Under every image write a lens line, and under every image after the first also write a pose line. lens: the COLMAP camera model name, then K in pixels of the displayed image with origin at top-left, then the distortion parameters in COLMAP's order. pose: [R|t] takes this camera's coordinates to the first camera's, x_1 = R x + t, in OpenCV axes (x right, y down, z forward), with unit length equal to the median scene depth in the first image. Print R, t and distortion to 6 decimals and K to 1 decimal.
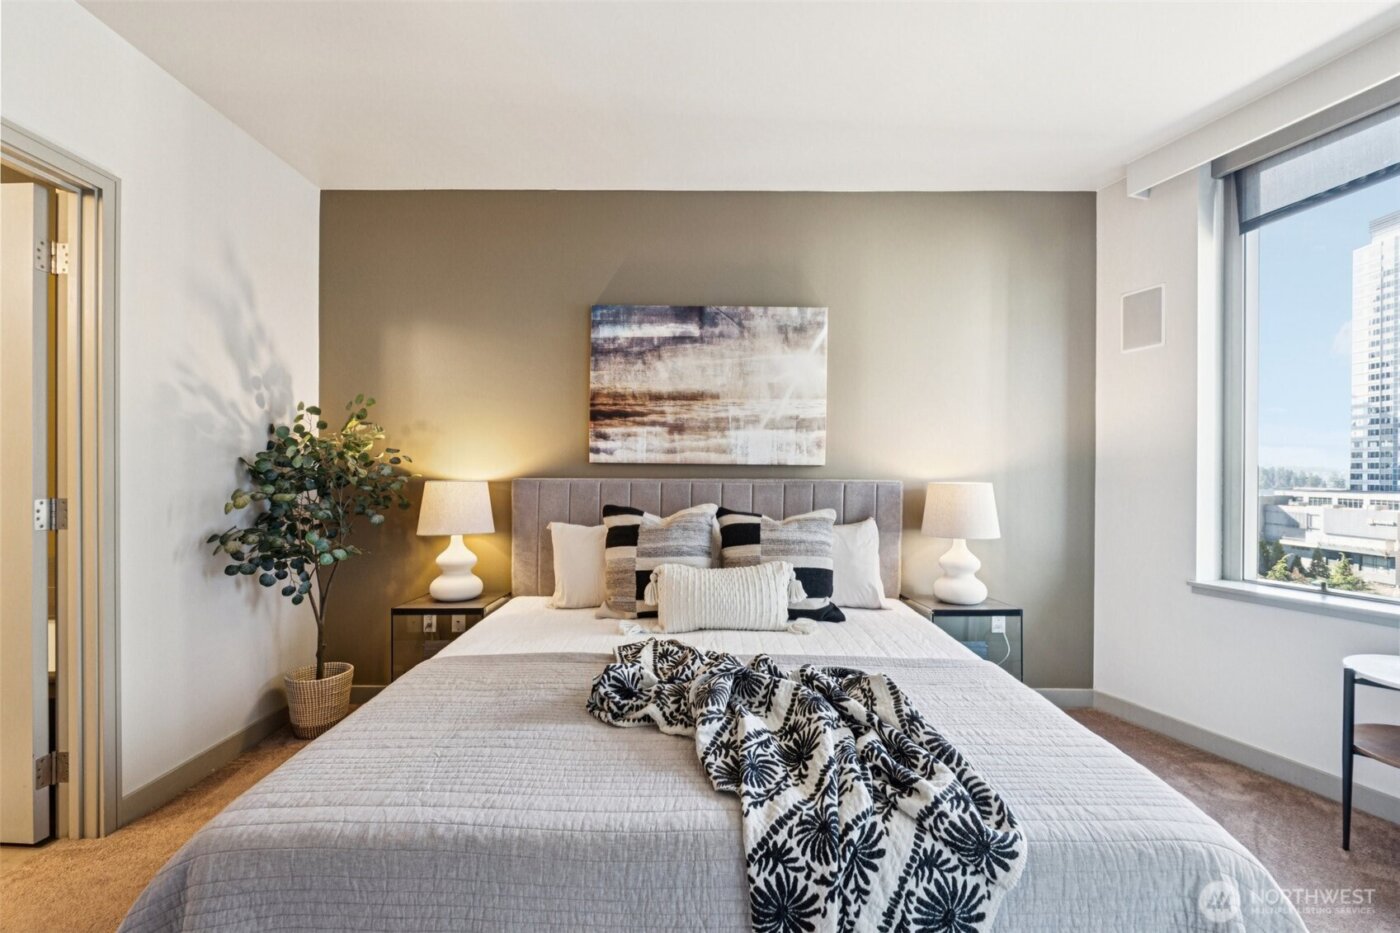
lens RADIAL K [[598.0, 0, 700.1], [0, 598.0, 472.5], [0, 0, 1]] dist [-0.005606, -0.001025]
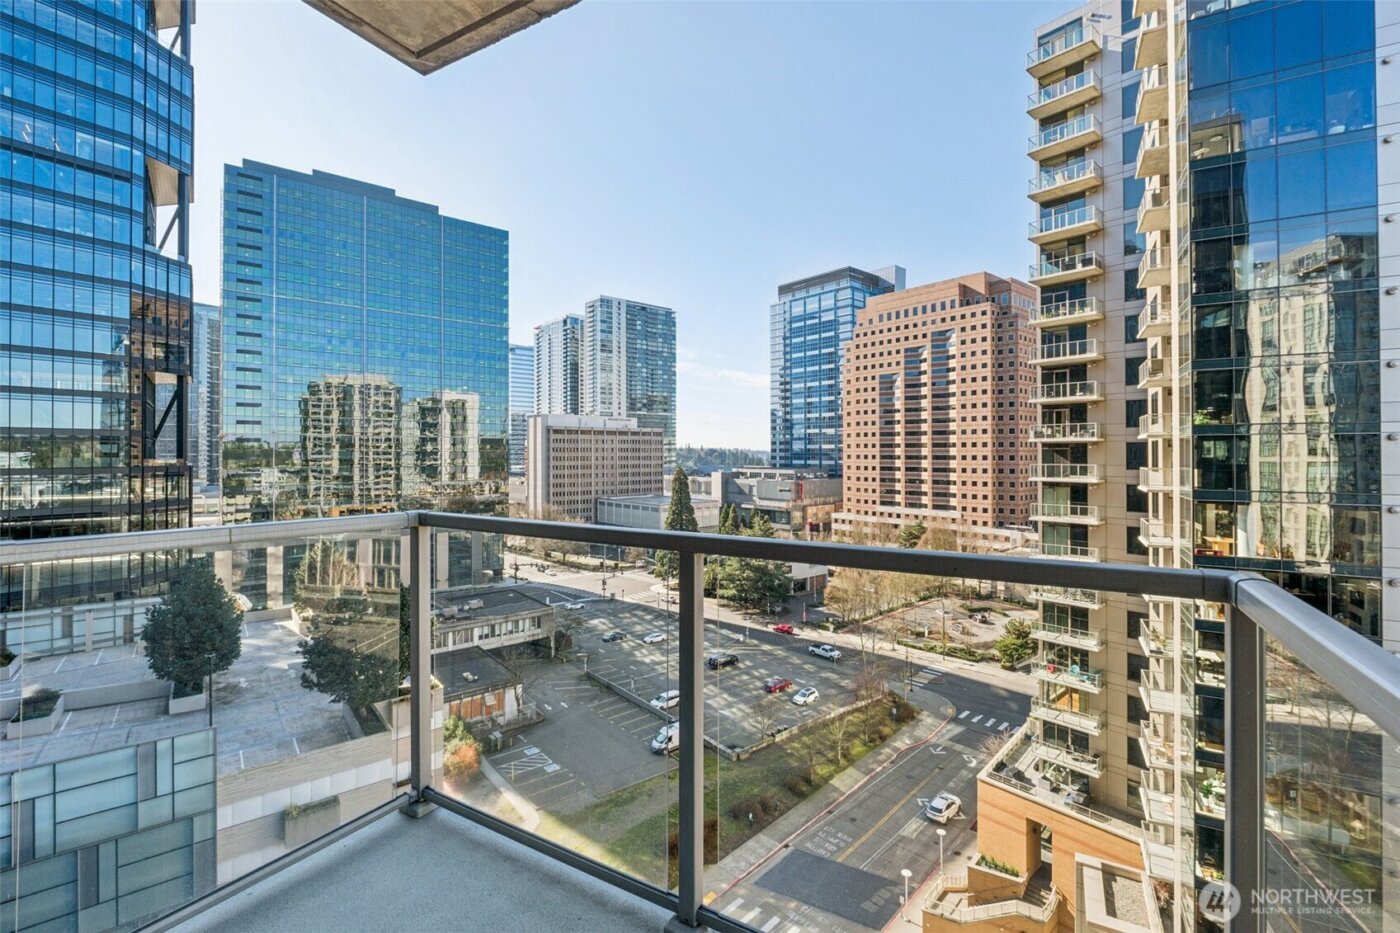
lens RADIAL K [[598.0, 0, 710.5], [0, 598.0, 449.1], [0, 0, 1]] dist [-0.005606, -0.001025]
pose [[0.752880, 0.002753, 0.658152, 1.158332], [0.005426, 0.999931, -0.010389, -0.002550], [-0.658136, 0.011392, 0.752813, -0.469101]]
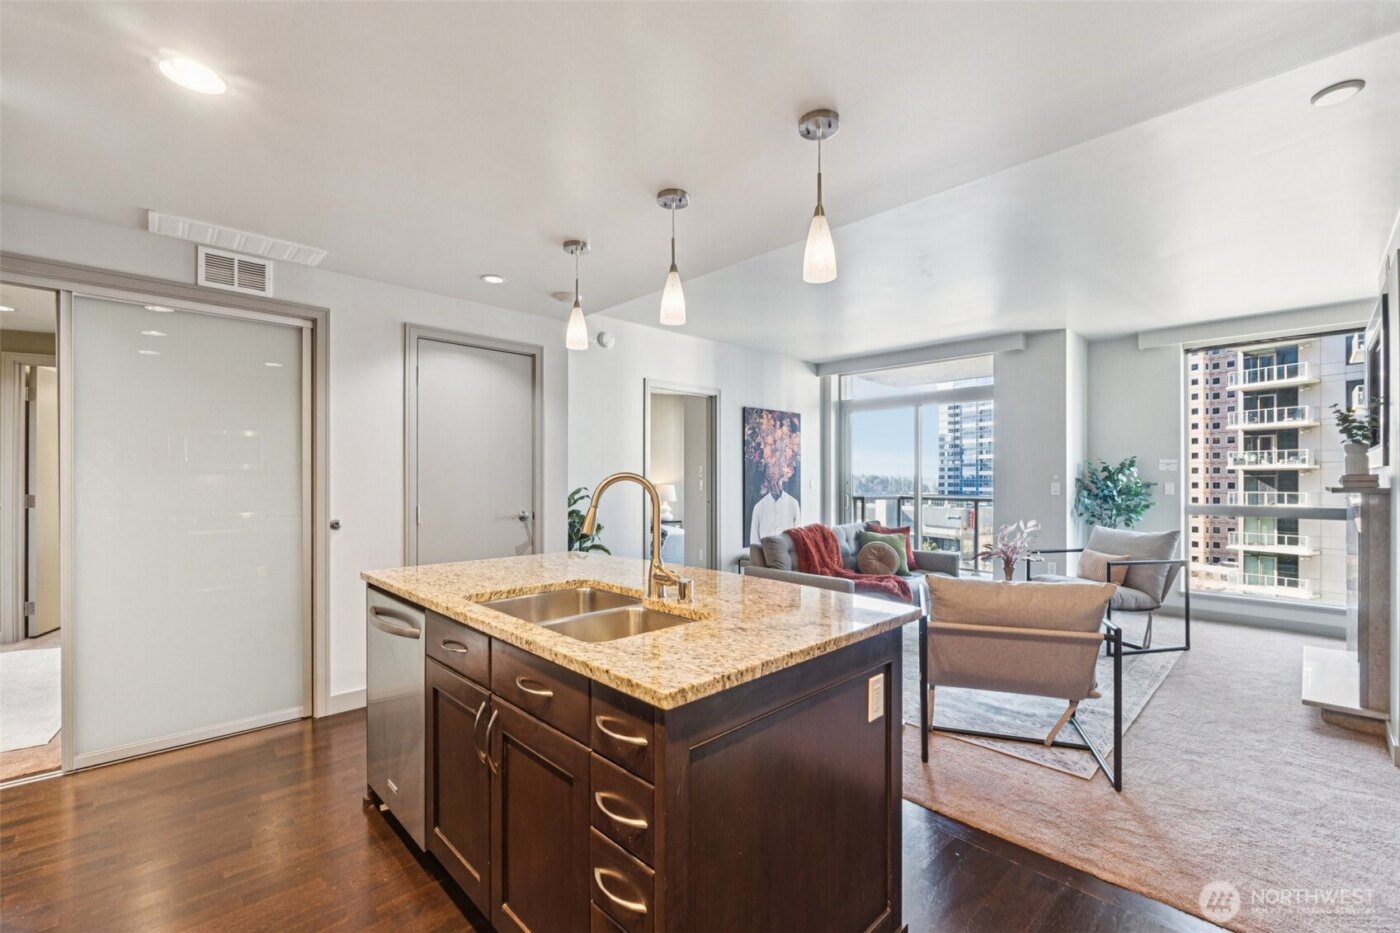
lens RADIAL K [[598.0, 0, 704.0], [0, 598.0, 476.3], [0, 0, 1]] dist [-0.005606, -0.001025]
pose [[0.901423, 0.002287, 0.432933, -0.729688], [0.002391, 0.999944, -0.010262, 0.000287], [-0.432932, 0.010286, 0.901368, -1.938476]]
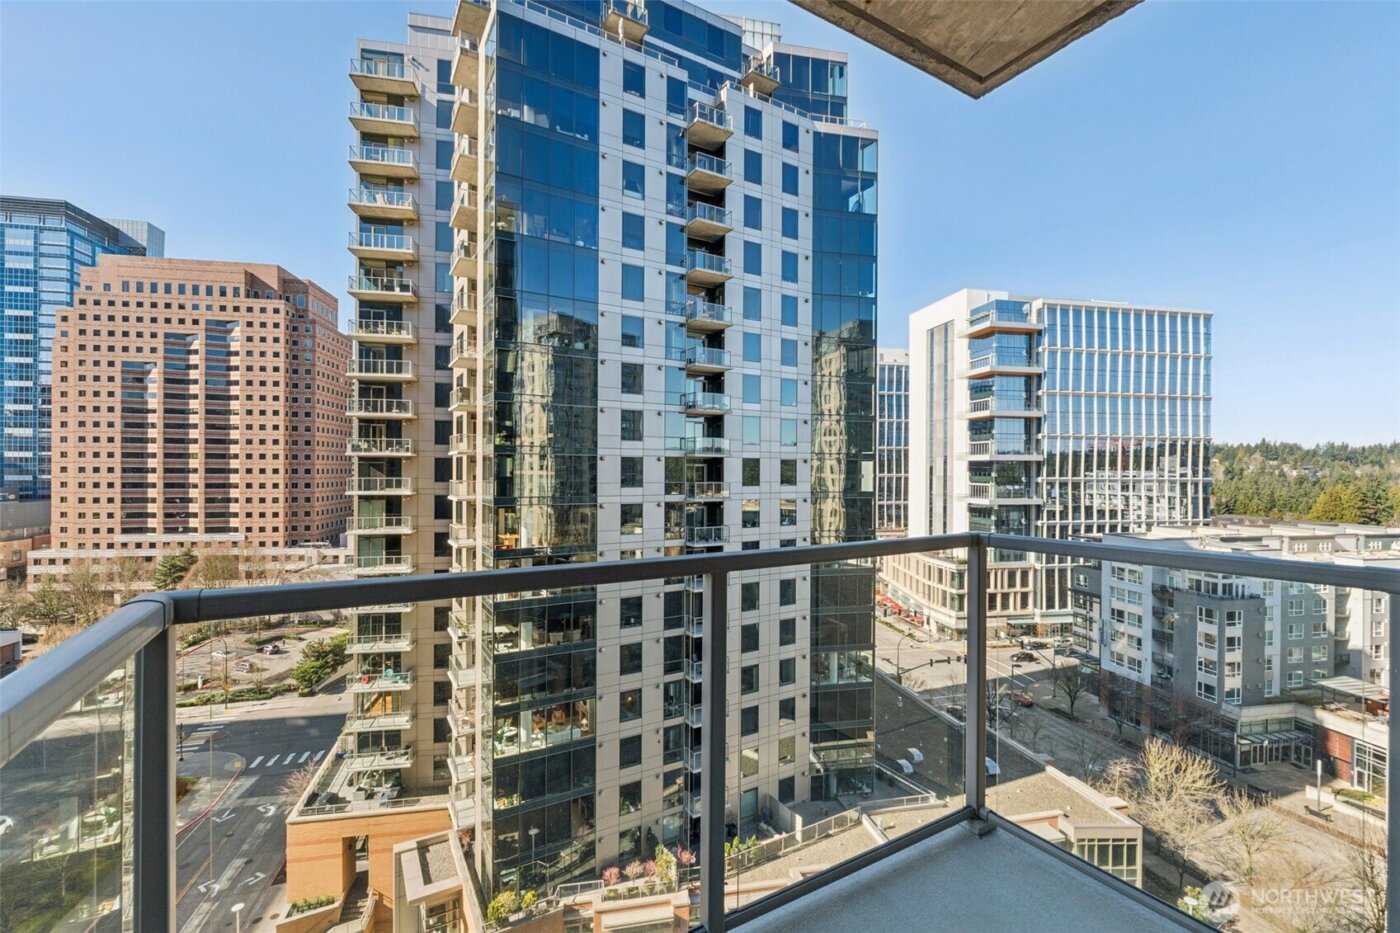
lens RADIAL K [[598.0, 0, 688.3], [0, 598.0, 469.4], [0, 0, 1]] dist [-0.005606, -0.001025]
pose [[-0.193461, -0.003440, 0.981102, 0.997222], [-0.001806, 0.999993, 0.003150, -0.009892], [-0.981106, -0.001163, -0.193466, 0.073731]]
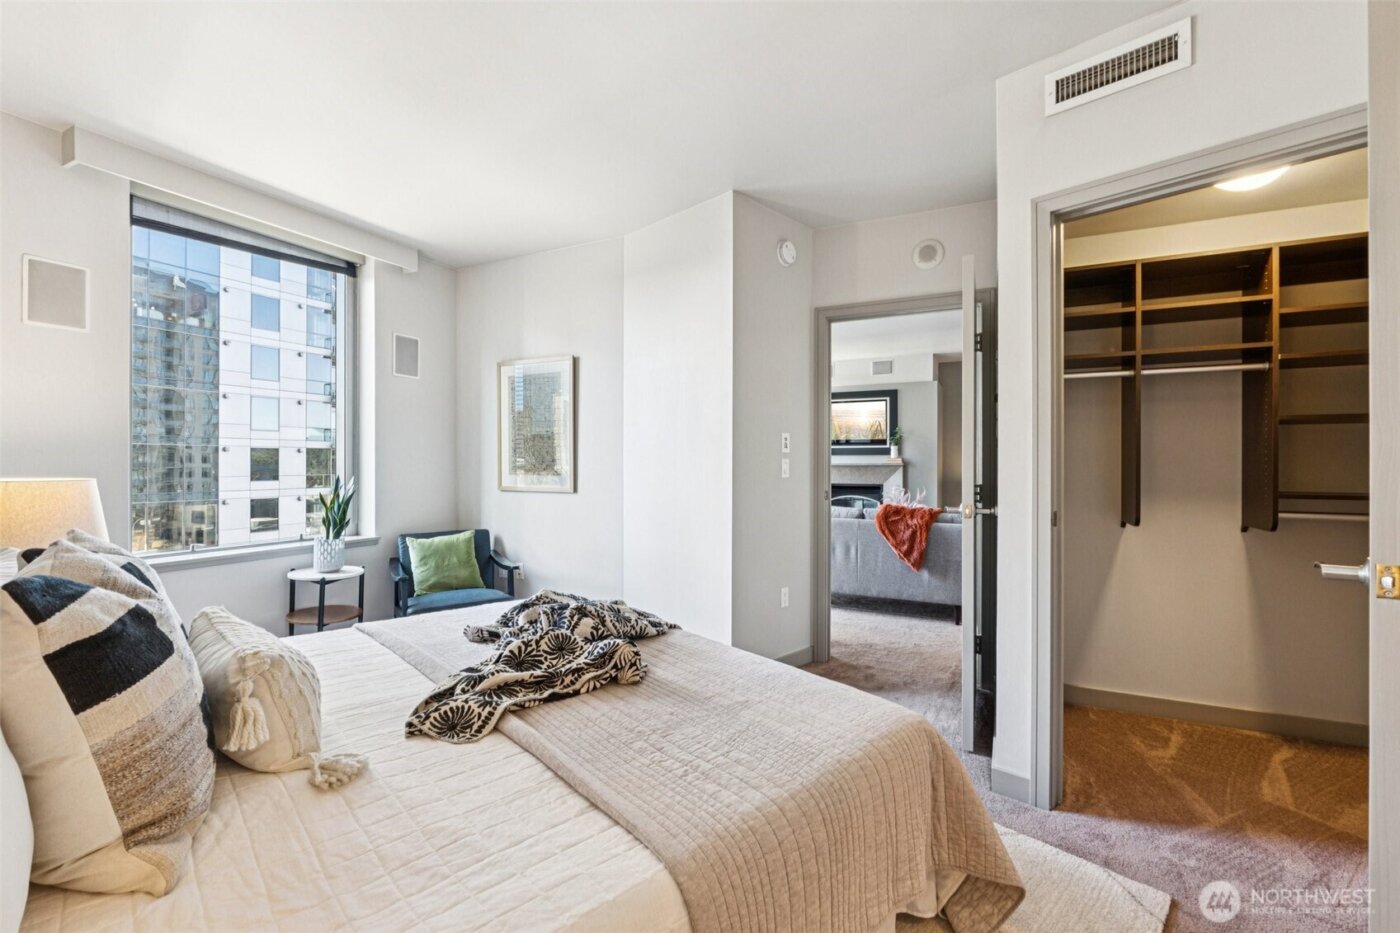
lens RADIAL K [[598.0, 0, 704.6], [0, 598.0, 462.0], [0, 0, 1]] dist [-0.005606, -0.001025]
pose [[-0.707220, -0.002730, 0.706988, -0.547291], [0.000763, 0.999989, 0.004624, -0.004229], [-0.706993, 0.003810, -0.707210, 0.881879]]
